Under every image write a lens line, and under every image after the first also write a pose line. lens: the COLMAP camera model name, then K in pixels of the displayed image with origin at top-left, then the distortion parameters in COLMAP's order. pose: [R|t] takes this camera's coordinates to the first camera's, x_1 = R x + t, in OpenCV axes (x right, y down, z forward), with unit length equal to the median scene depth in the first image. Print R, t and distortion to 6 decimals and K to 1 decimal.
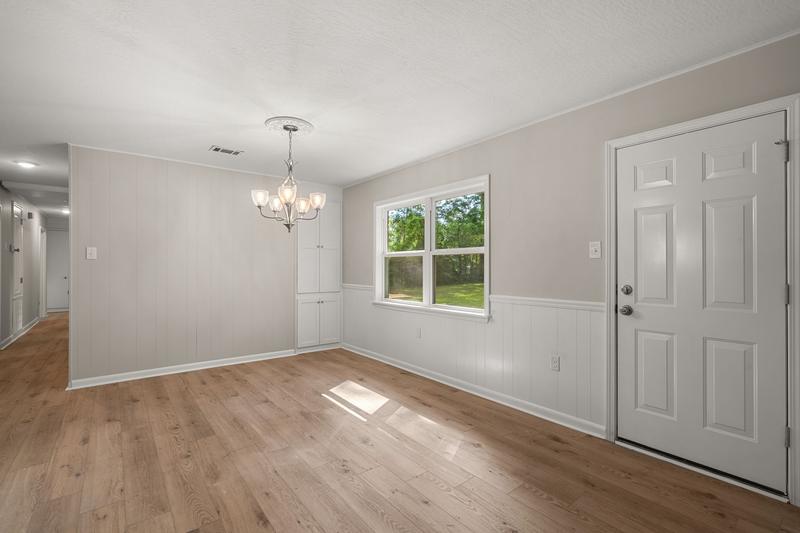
lens RADIAL K [[363.1, 0, 401.0], [0, 363.1, 265.2], [0, 0, 1]] dist [-0.004758, 0.001478]
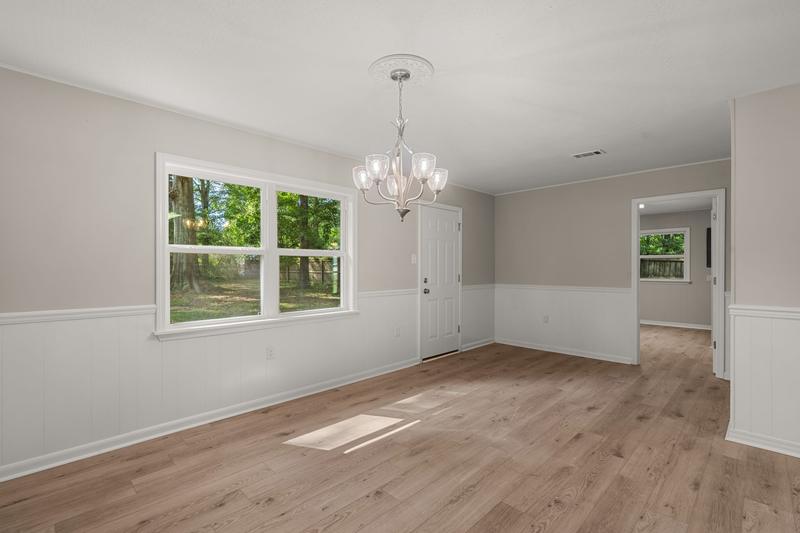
lens RADIAL K [[363.1, 0, 395.9], [0, 363.1, 267.1], [0, 0, 1]] dist [-0.004758, 0.001478]
pose [[-0.107355, 0.001966, 0.994219, -1.133538], [-0.003255, 0.999992, -0.002329, 0.000625], [-0.994215, -0.003487, -0.107348, 1.207087]]
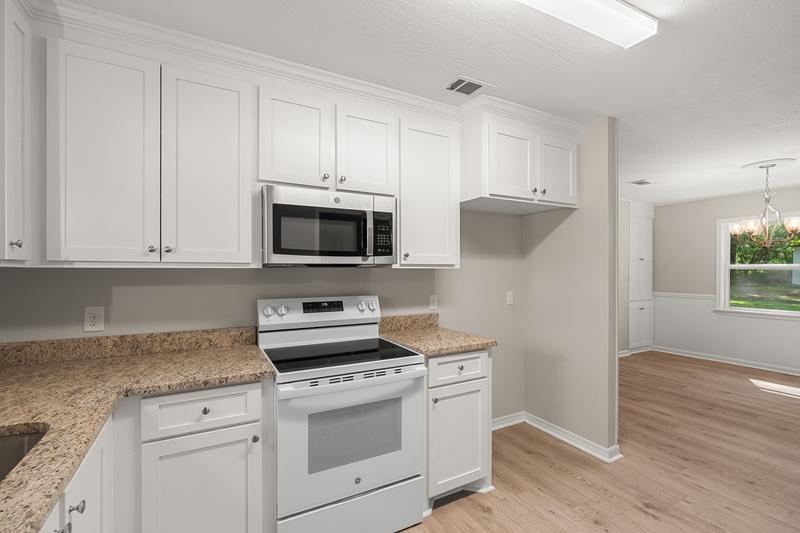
lens RADIAL K [[363.1, 0, 399.4], [0, 363.1, 269.3], [0, 0, 1]] dist [-0.004758, 0.001478]
pose [[0.985273, -0.001142, -0.170983, -1.448906], [0.001224, 0.999999, 0.000375, -0.042676], [0.170982, -0.000579, 0.985274, -0.433664]]
